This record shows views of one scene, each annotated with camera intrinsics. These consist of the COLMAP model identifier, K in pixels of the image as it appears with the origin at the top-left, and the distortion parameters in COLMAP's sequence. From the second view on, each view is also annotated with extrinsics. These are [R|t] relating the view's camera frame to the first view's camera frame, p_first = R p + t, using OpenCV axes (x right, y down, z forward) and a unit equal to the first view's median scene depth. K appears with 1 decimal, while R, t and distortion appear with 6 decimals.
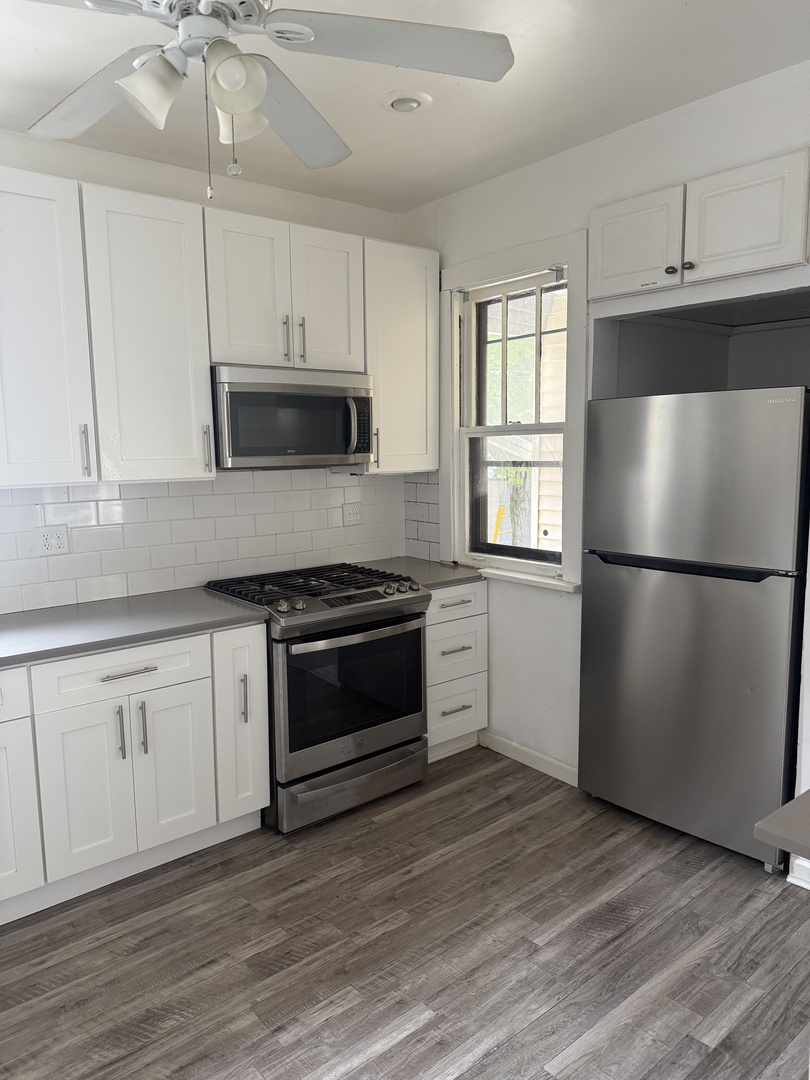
lens RADIAL K [[755.3, 0, 371.7], [0, 755.3, 543.5], [0, 0, 1]] dist [-0.008013, -0.001228]
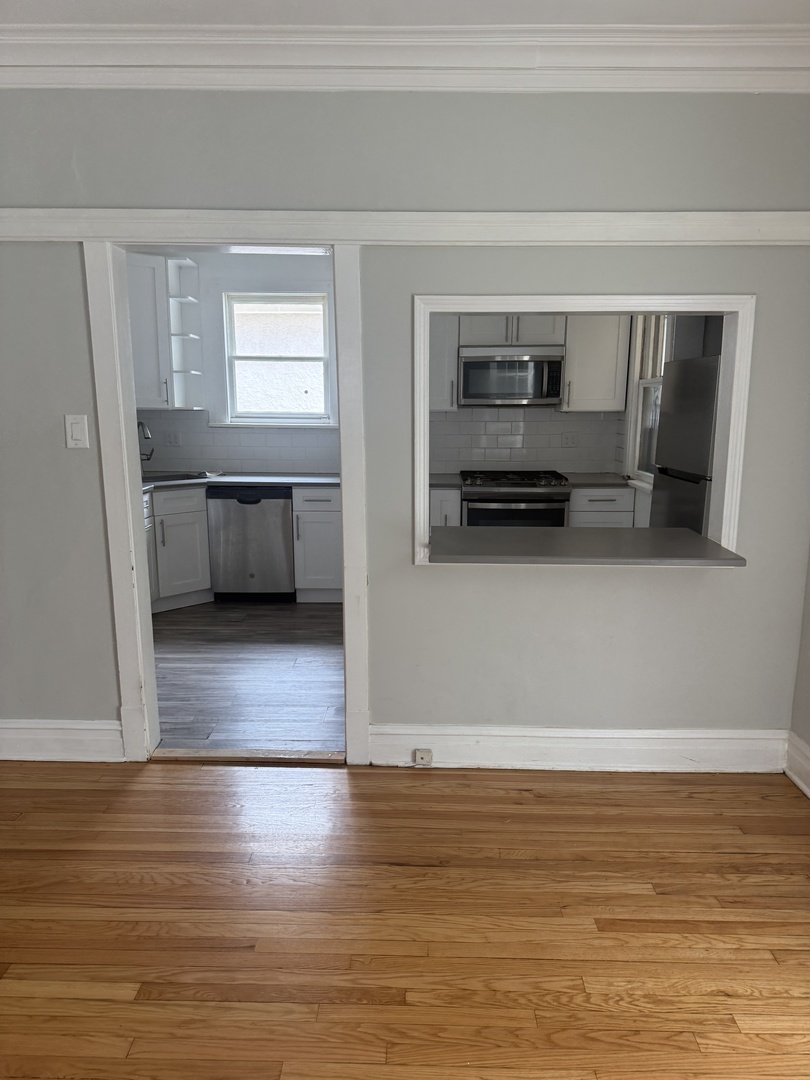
lens RADIAL K [[749.4, 0, 406.0], [0, 749.4, 553.0], [0, 0, 1]] dist [0.087742, -0.124448]
pose [[0.779515, 0.138929, -0.610782, 1.008969], [-0.090290, 0.989832, 0.109914, 0.077077], [0.619842, -0.030533, 0.784133, -0.592697]]
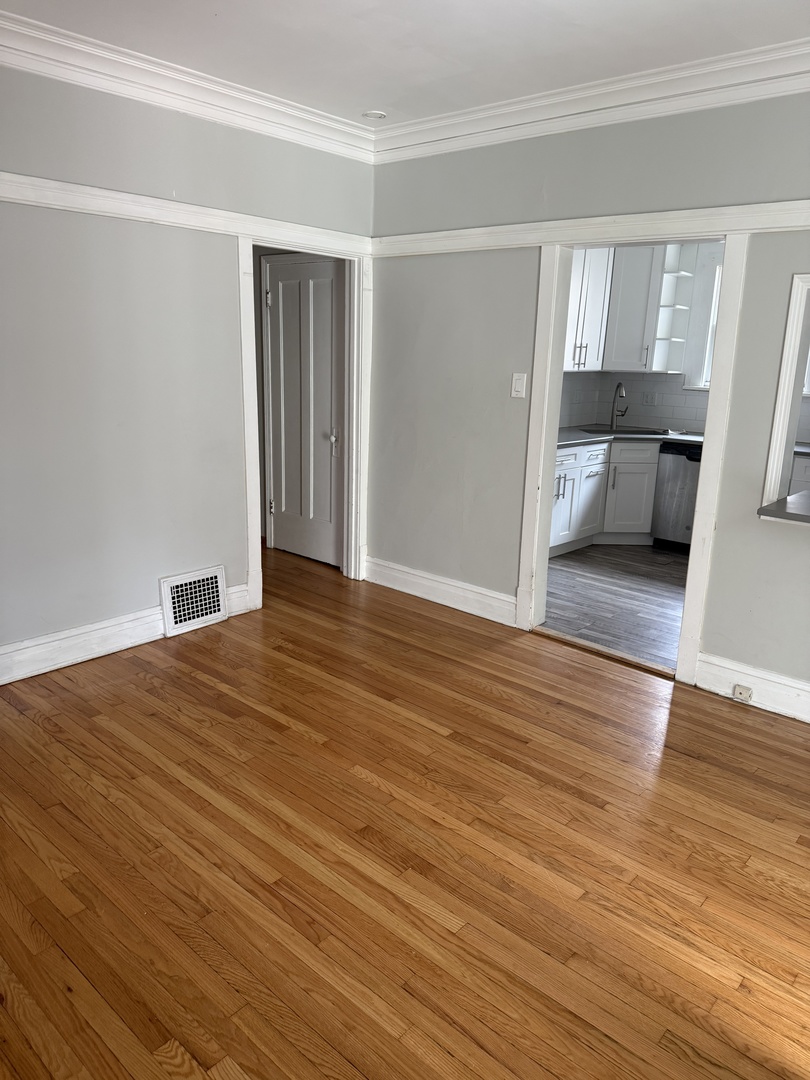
lens RADIAL K [[747.9, 0, 405.0], [0, 747.9, 540.0], [0, 0, 1]] dist [0.079031, -0.065475]
pose [[0.181071, 0.255521, -0.949696, 1.436150], [-0.157873, 0.960687, 0.228378, 0.056402], [0.970716, 0.108578, 0.214292, -0.541165]]
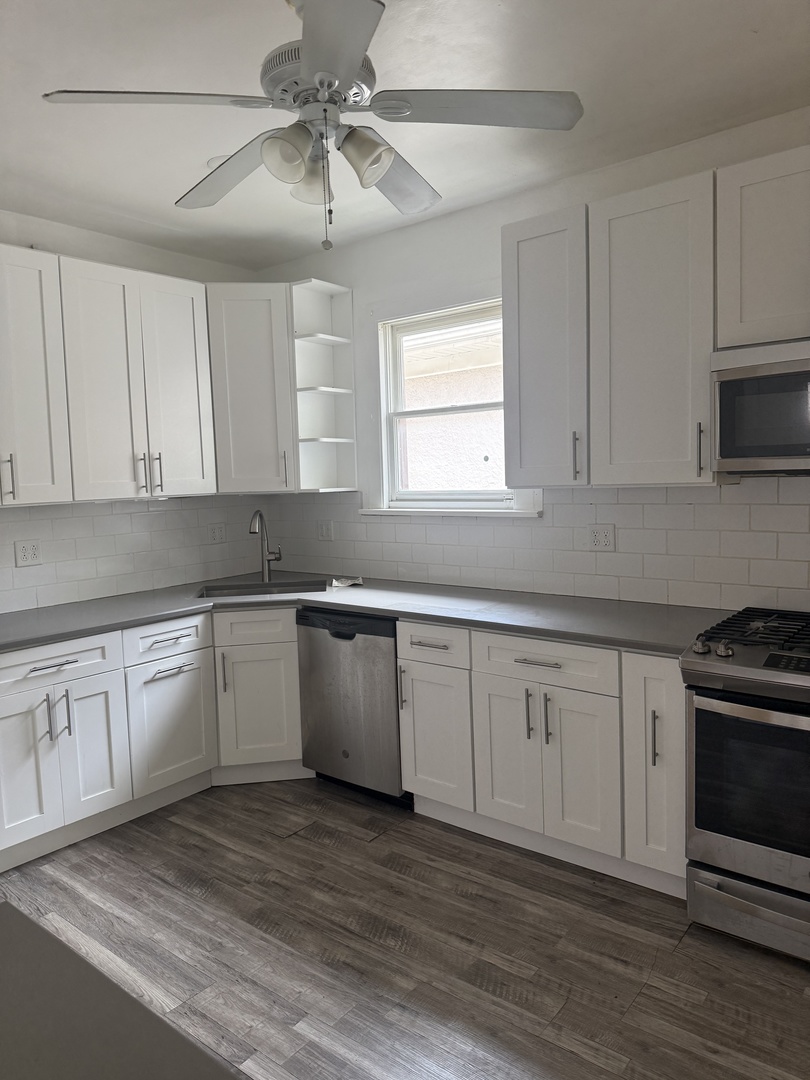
lens RADIAL K [[747.9, 0, 405.0], [0, 747.9, 540.0], [0, 0, 1]] dist [0.079031, -0.065475]
pose [[0.221896, 0.092288, -0.970693, 0.660184], [-0.089531, 0.993234, 0.073965, -0.064639], [0.970951, 0.070494, 0.228657, 0.551024]]
